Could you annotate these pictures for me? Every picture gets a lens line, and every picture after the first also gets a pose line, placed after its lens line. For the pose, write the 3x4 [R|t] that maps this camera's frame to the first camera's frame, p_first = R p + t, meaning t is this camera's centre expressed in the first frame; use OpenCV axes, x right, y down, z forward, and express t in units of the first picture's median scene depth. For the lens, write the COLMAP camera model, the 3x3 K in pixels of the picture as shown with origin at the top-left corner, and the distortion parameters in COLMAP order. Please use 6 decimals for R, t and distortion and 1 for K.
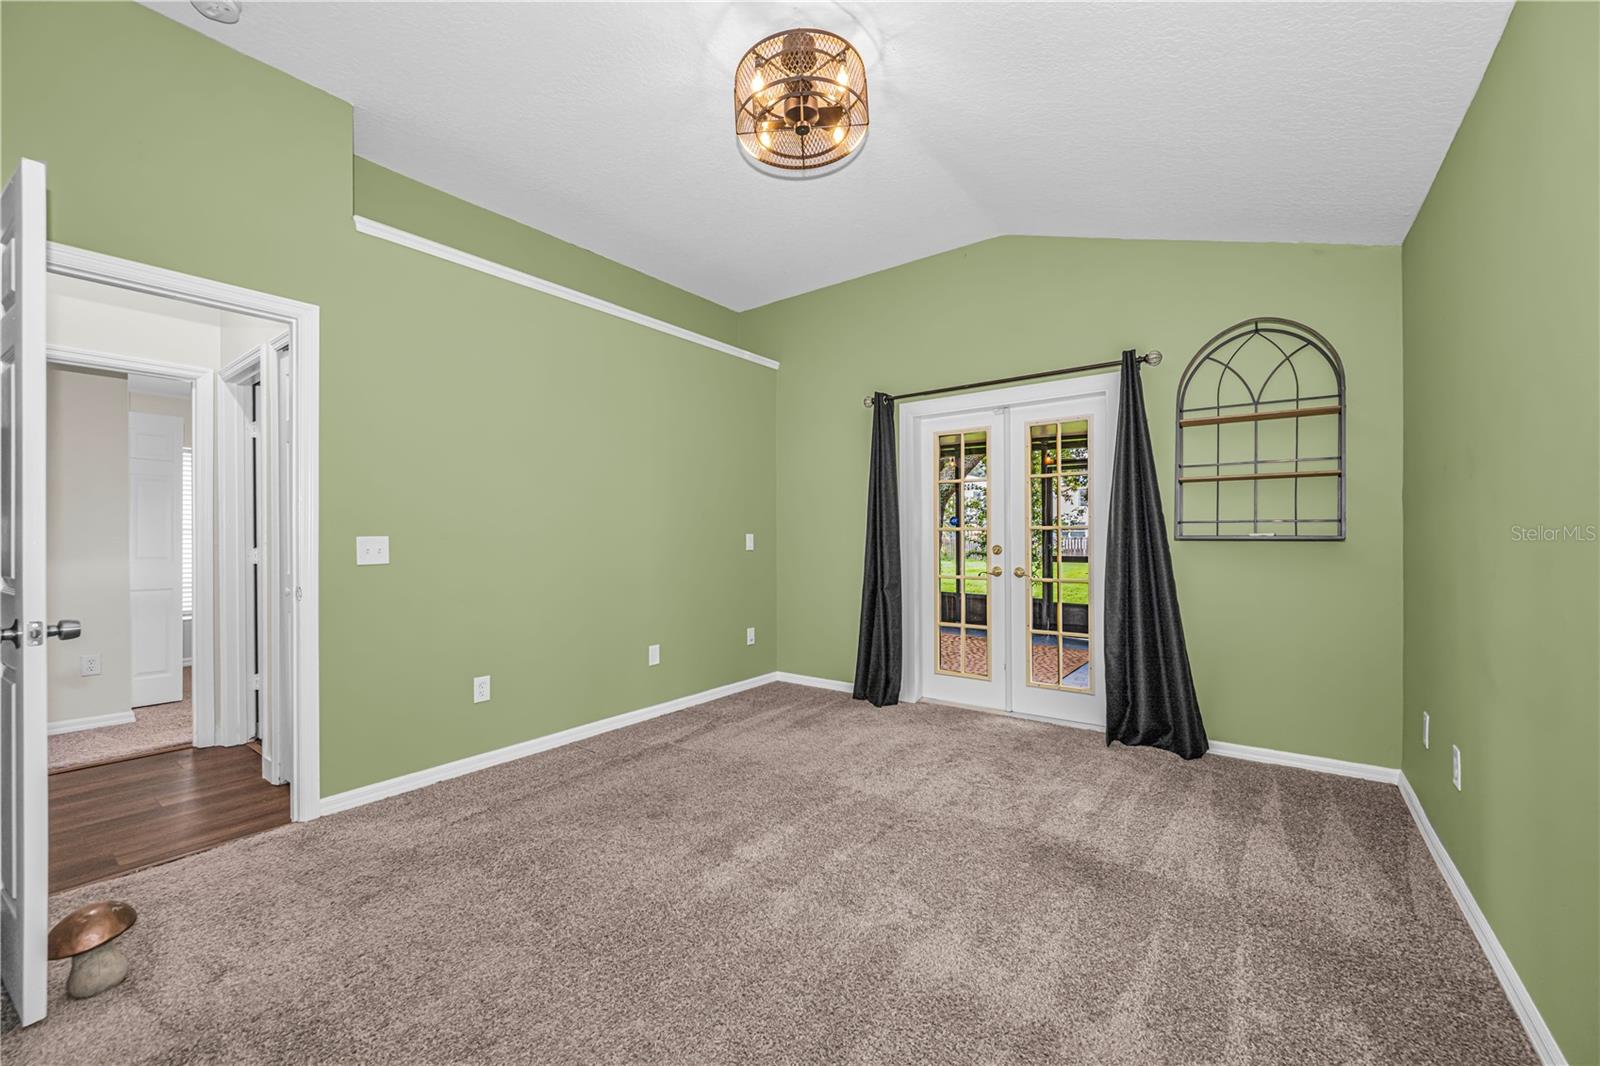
lens RADIAL K [[631.1, 0, 801.1], [0, 631.1, 538.6], [0, 0, 1]] dist [-0.000677, -0.000026]
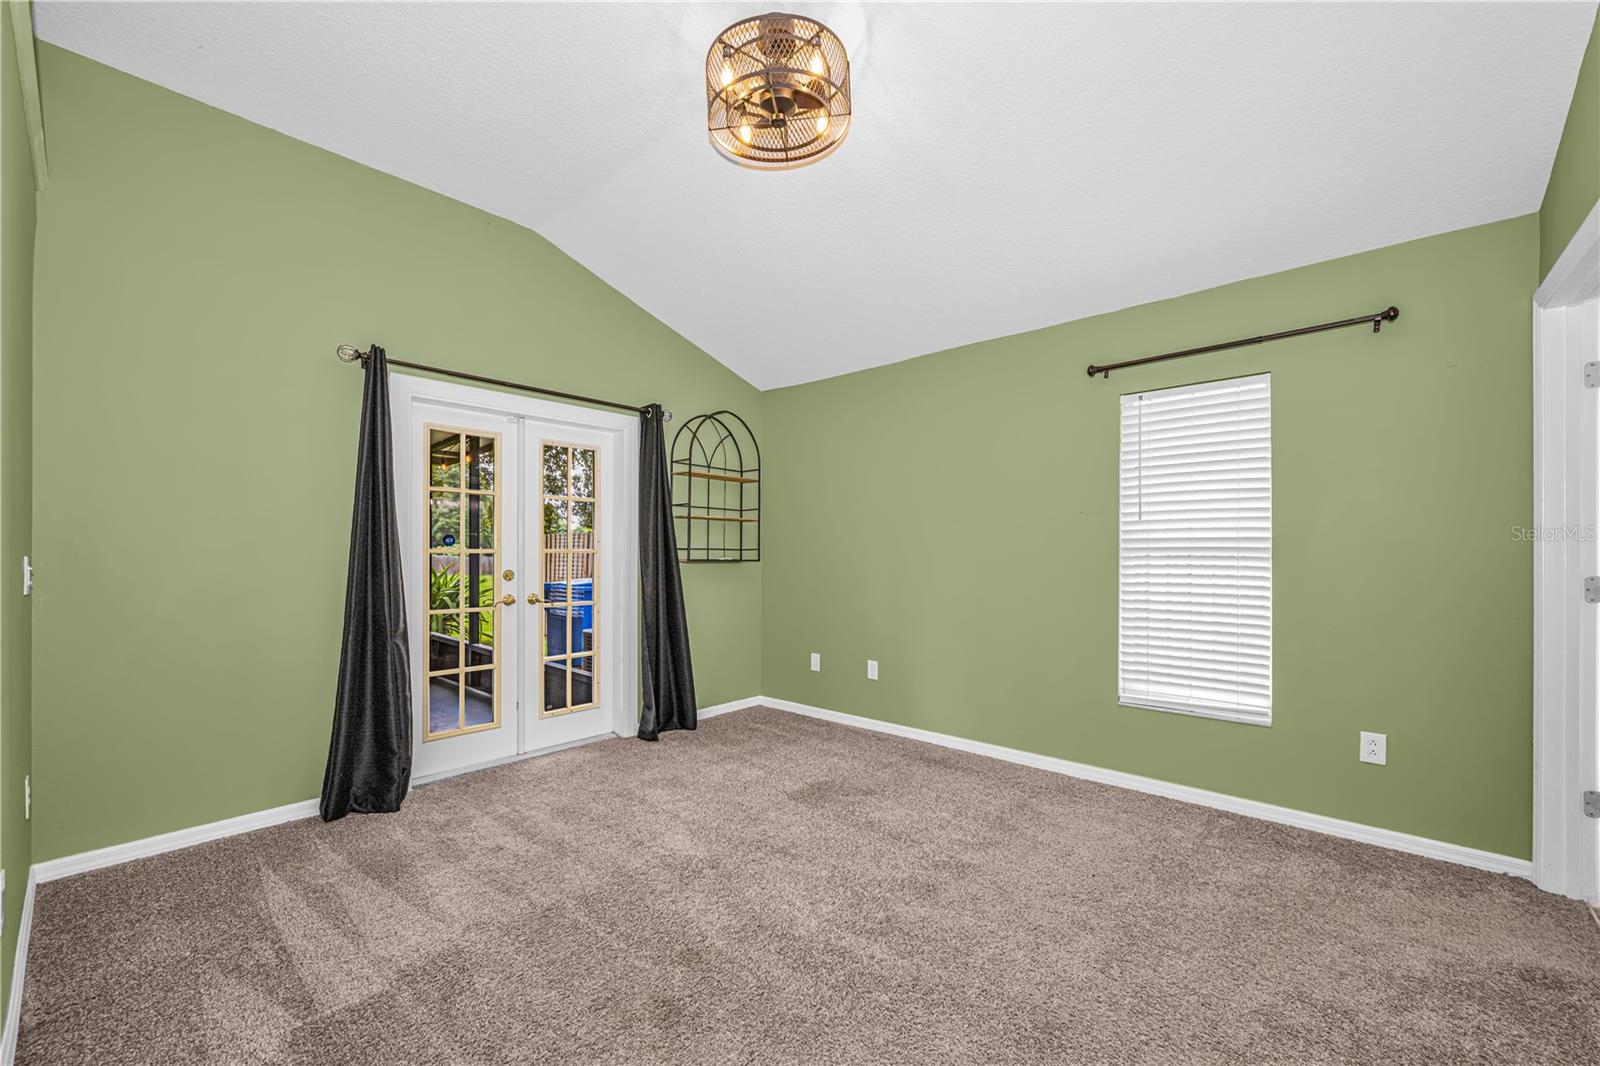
lens RADIAL K [[637.0, 0, 790.6], [0, 637.0, 552.2], [0, 0, 1]] dist [-0.001060, -0.000130]
pose [[0.094361, 0.008127, 0.995505, -0.662280], [0.001197, 0.999965, -0.008277, -0.007990], [-0.995537, 0.001973, 0.094348, 0.645446]]
